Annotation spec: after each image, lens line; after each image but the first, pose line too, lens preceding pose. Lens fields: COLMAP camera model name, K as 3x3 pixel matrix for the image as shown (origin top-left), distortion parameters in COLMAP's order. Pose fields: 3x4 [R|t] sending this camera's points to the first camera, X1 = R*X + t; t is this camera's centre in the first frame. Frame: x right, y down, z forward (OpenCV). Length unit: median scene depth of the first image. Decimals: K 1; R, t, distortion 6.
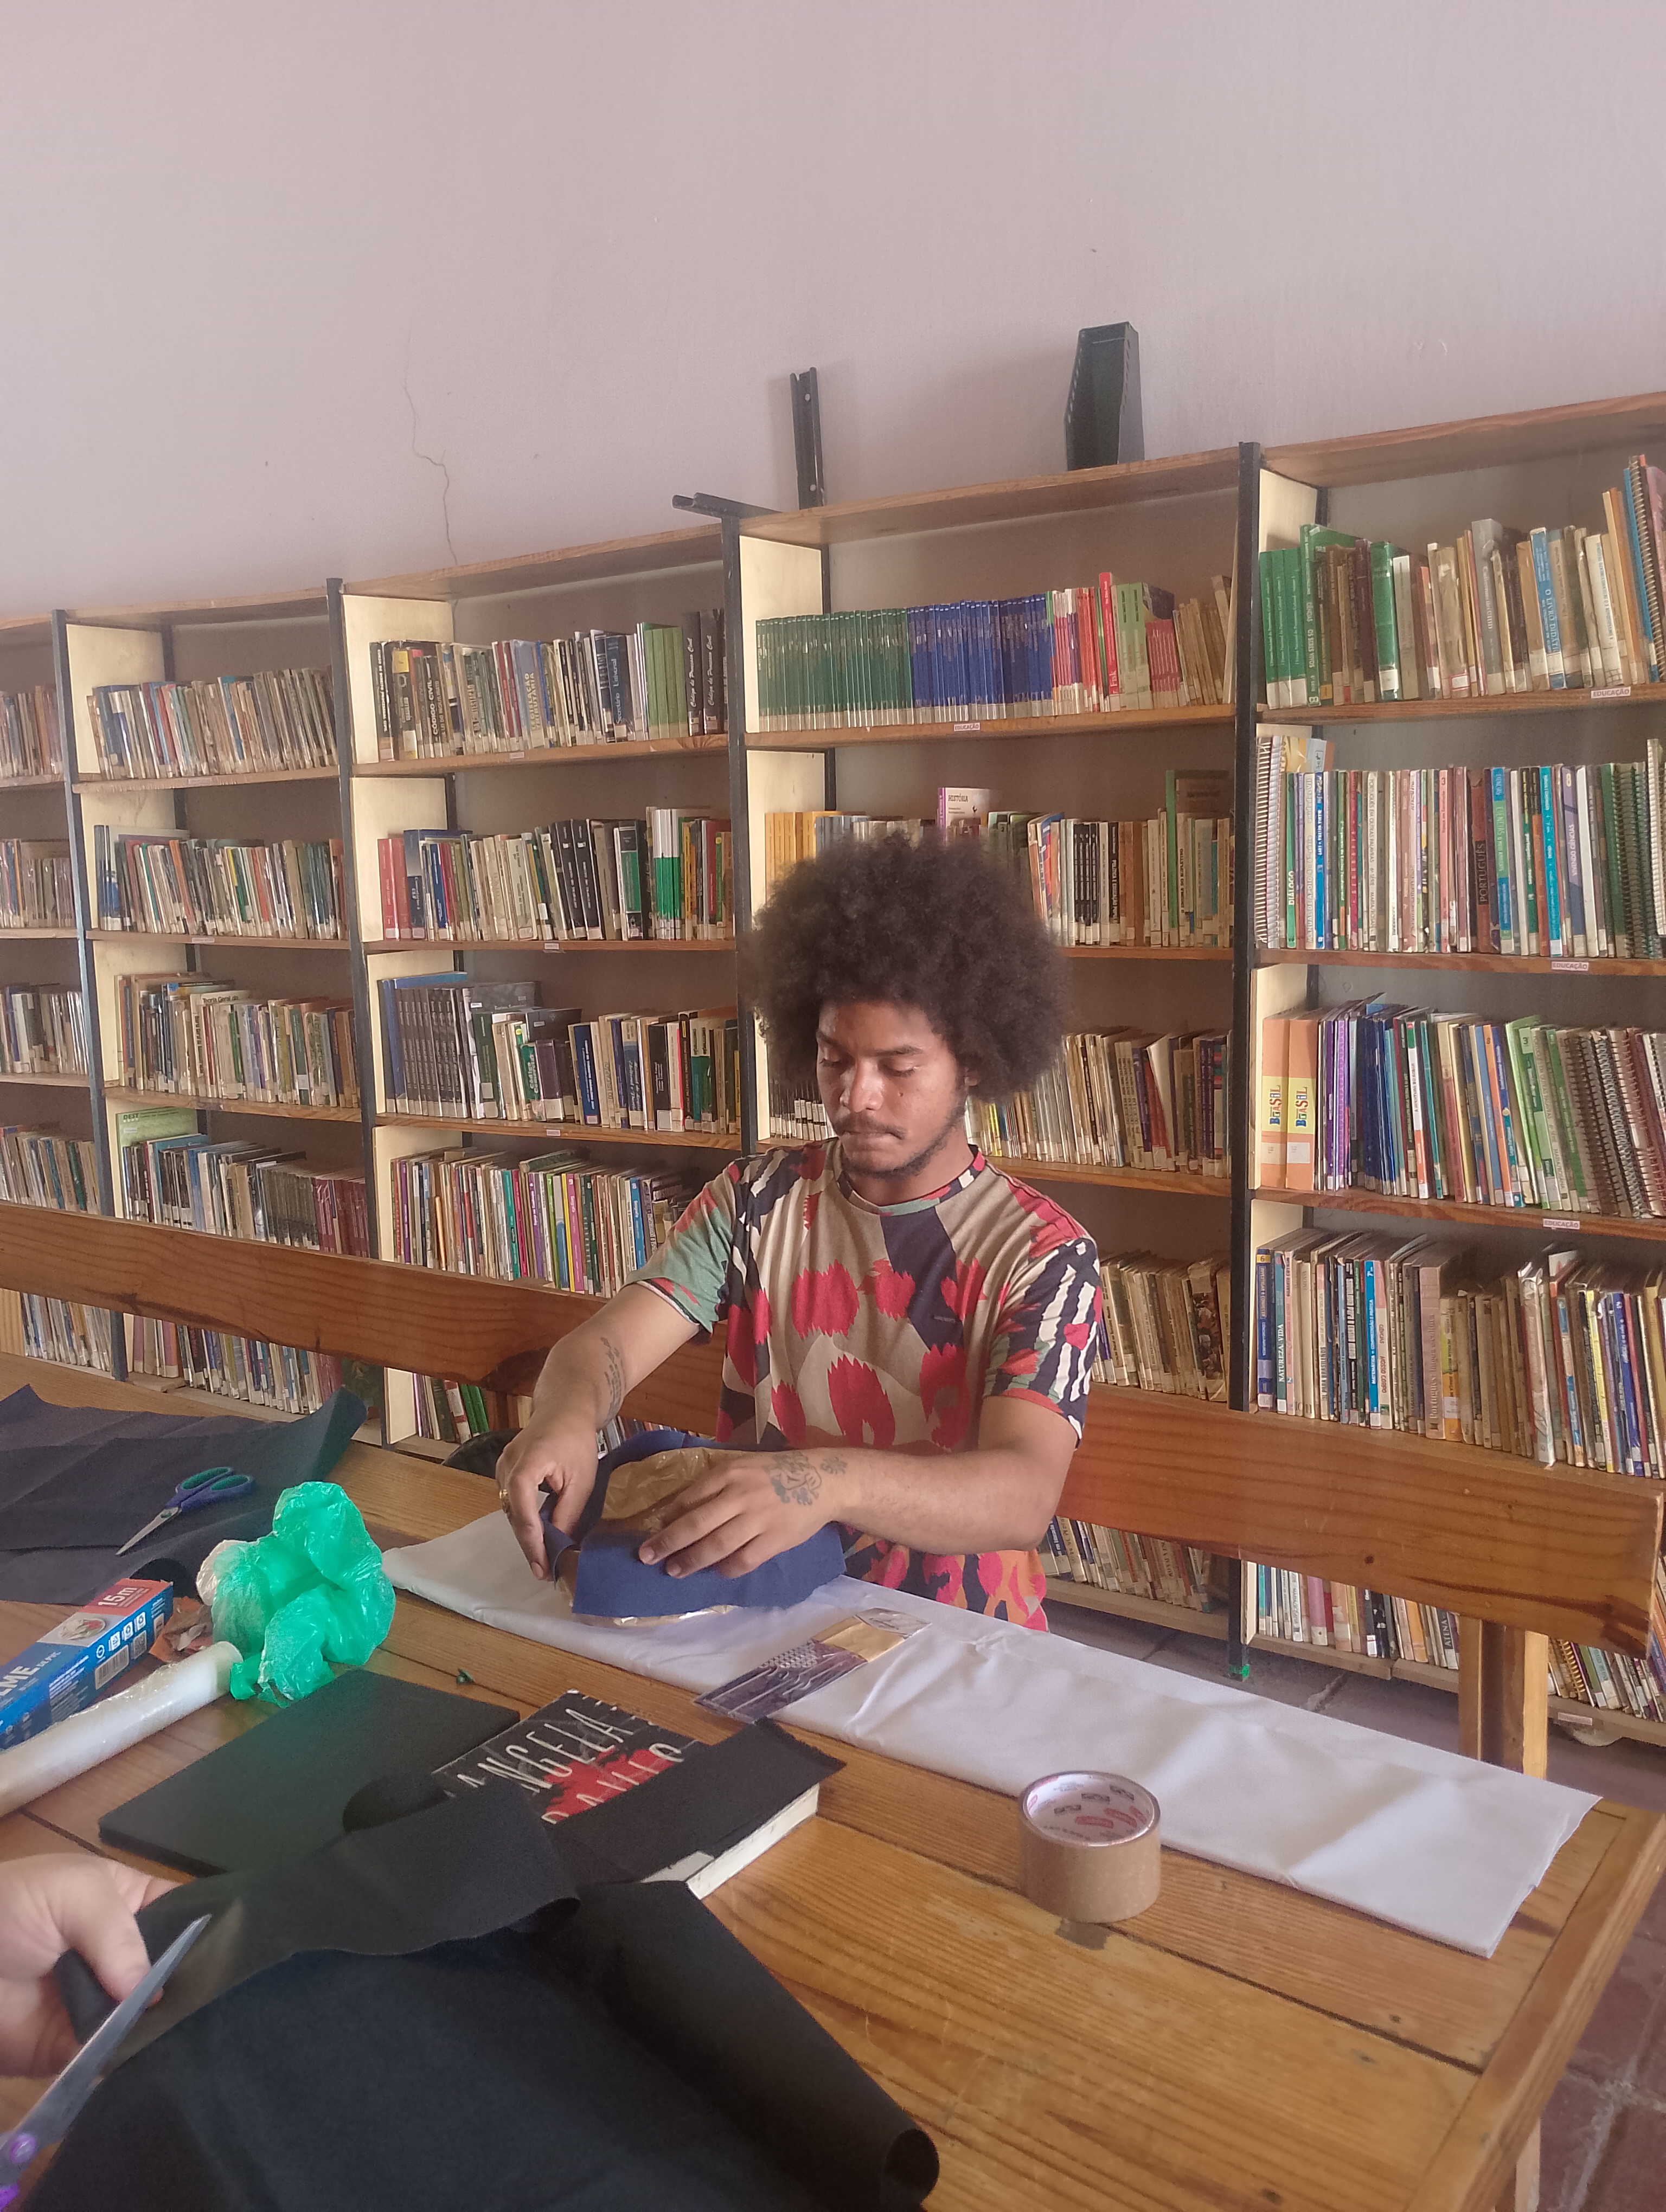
lens RADIAL K [[1766.5, 0, 833.0], [0, 1766.5, 1106.0], [0, 0, 1]] dist [0.038625, 0.001156]
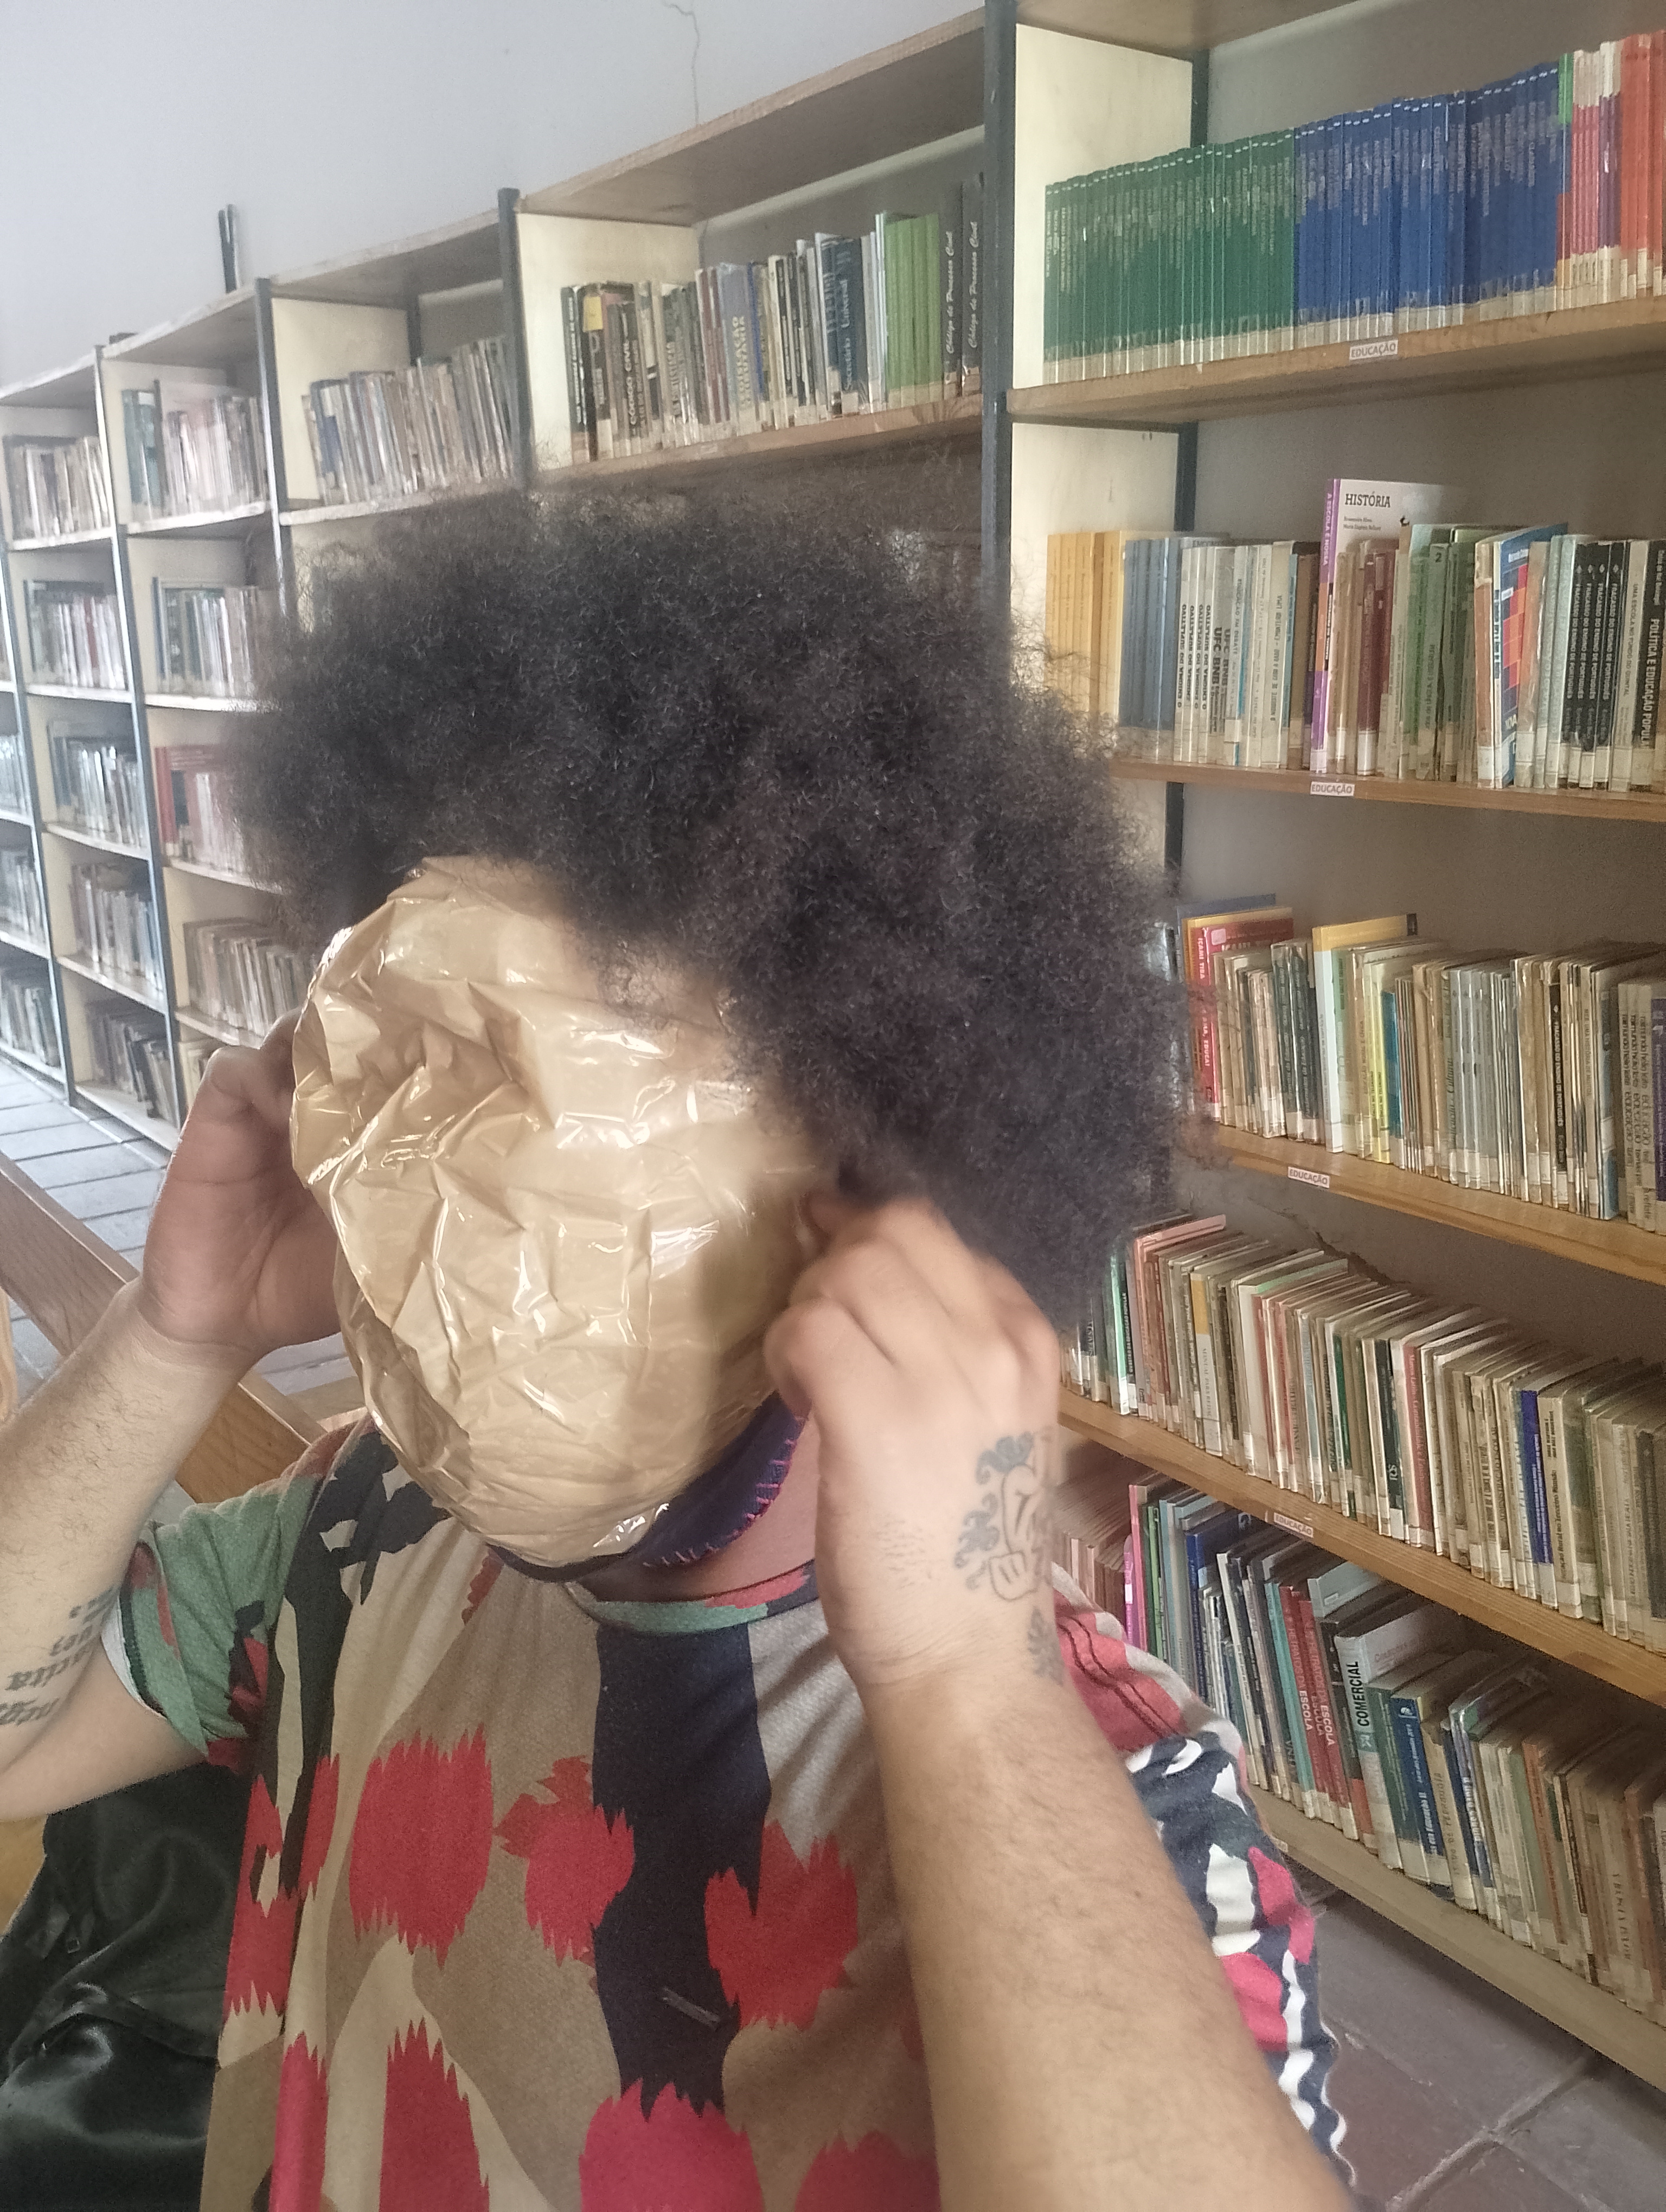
lens RADIAL K [[1846.1, 0, 833.0], [0, 1846.1, 1106.0], [0, 0, 1]] dist [0.058727, -0.082454]
pose [[0.950702, 0.093101, -0.295801, 0.099203], [-0.060386, 0.991189, 0.117888, -0.047356], [0.304170, -0.094214, 0.947947, 0.389428]]
